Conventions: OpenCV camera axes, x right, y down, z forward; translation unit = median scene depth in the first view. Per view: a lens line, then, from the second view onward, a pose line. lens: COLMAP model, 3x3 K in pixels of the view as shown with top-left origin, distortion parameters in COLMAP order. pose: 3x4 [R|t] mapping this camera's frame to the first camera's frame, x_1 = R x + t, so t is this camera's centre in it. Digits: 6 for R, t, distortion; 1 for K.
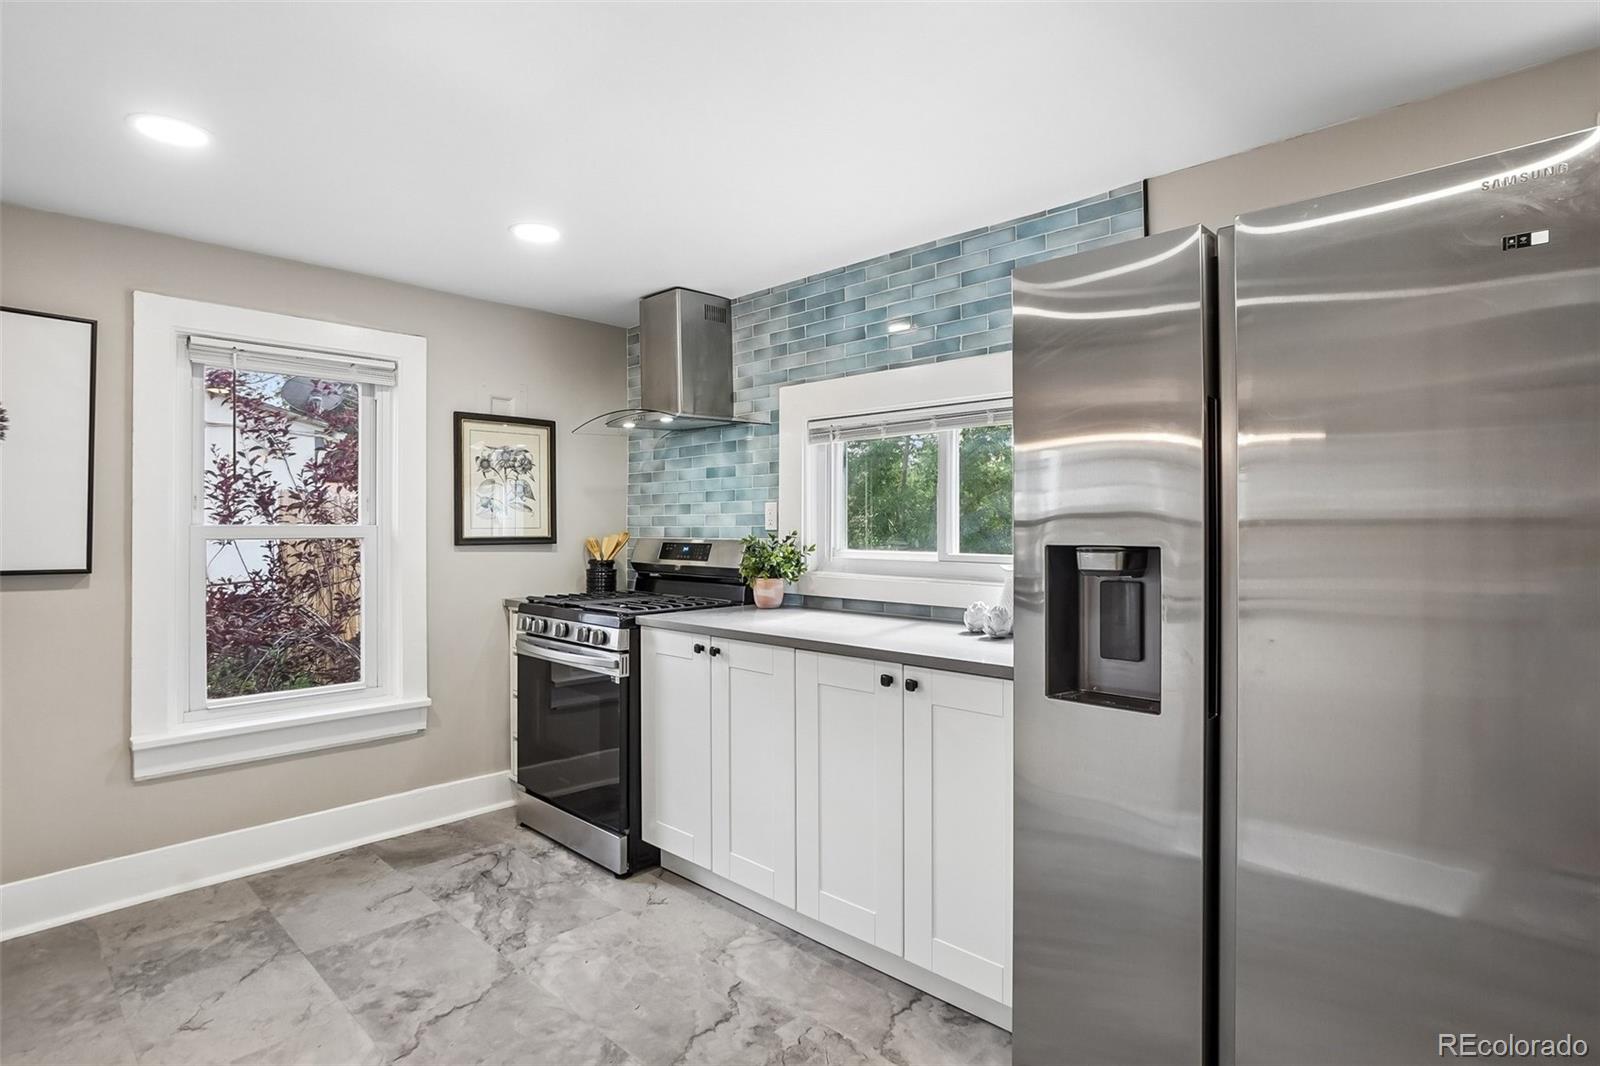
lens RADIAL K [[824.8, 0, 811.1], [0, 824.8, 525.2], [0, 0, 1]] dist [-0.037514, 0.017919]
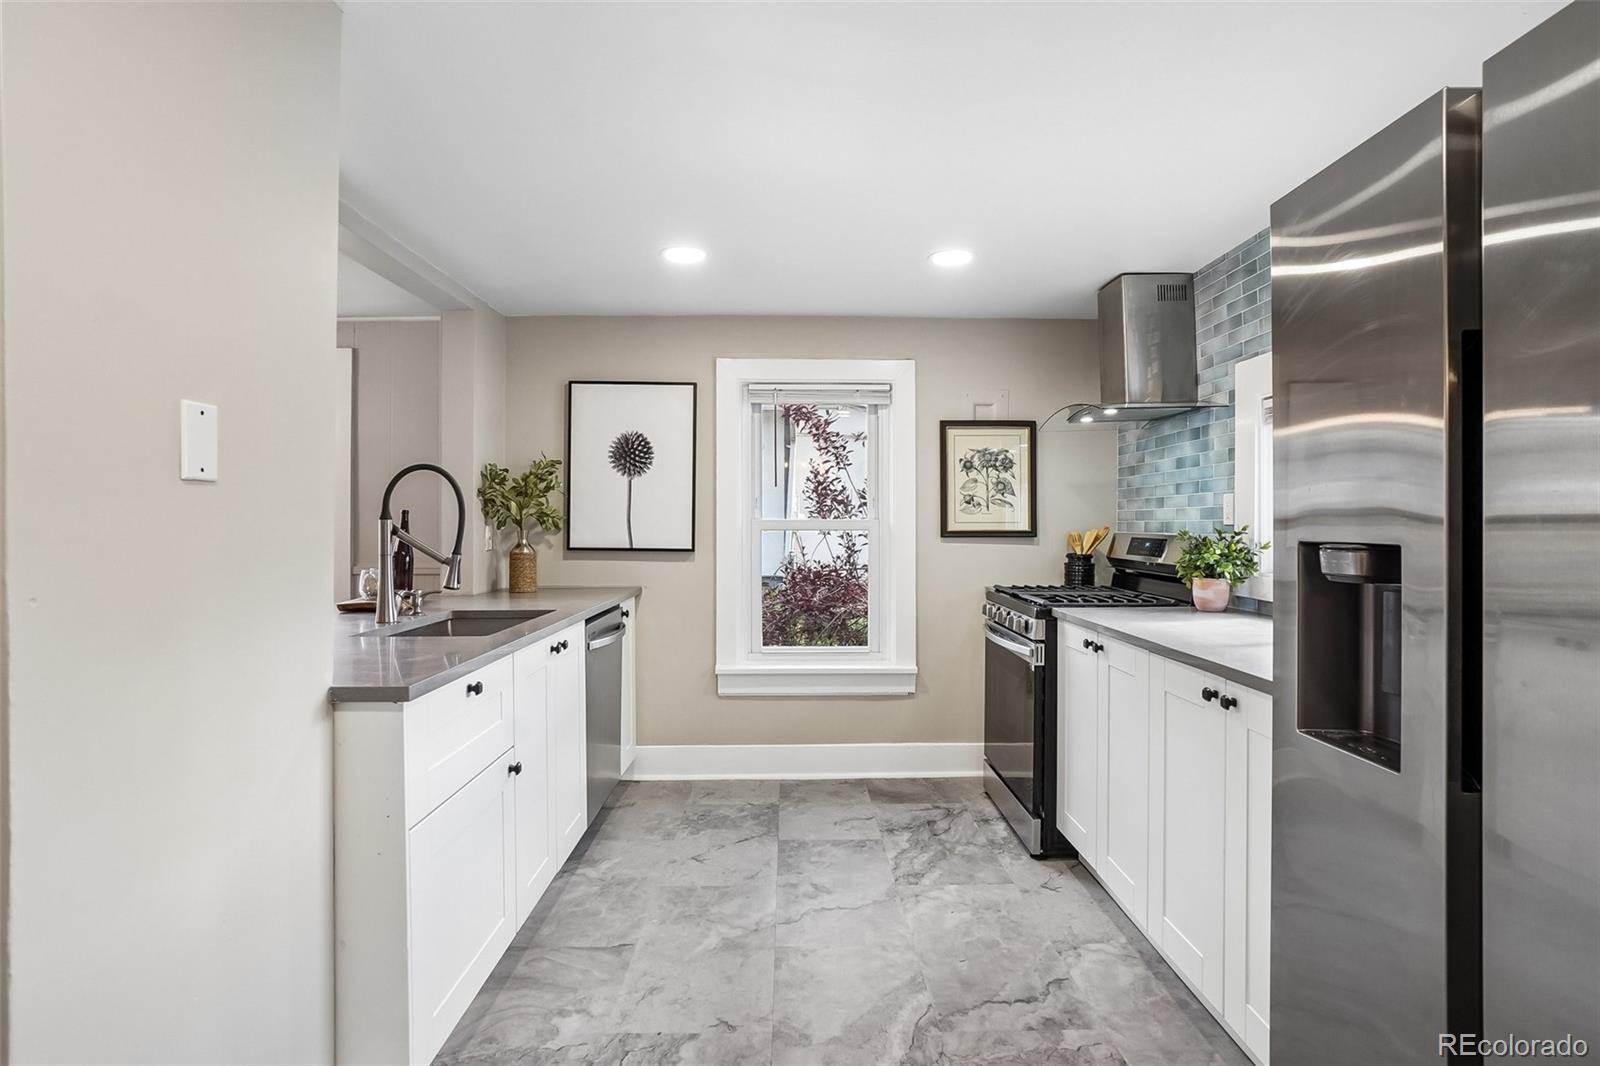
lens RADIAL K [[824.8, 0, 794.2], [0, 824.8, 524.7], [0, 0, 1]] dist [-0.037514, 0.017919]
pose [[0.704001, 0.003095, -0.710192, 0.292997], [-0.000350, 0.999992, 0.004012, 0.003011], [0.710199, -0.002576, 0.703996, 0.052526]]
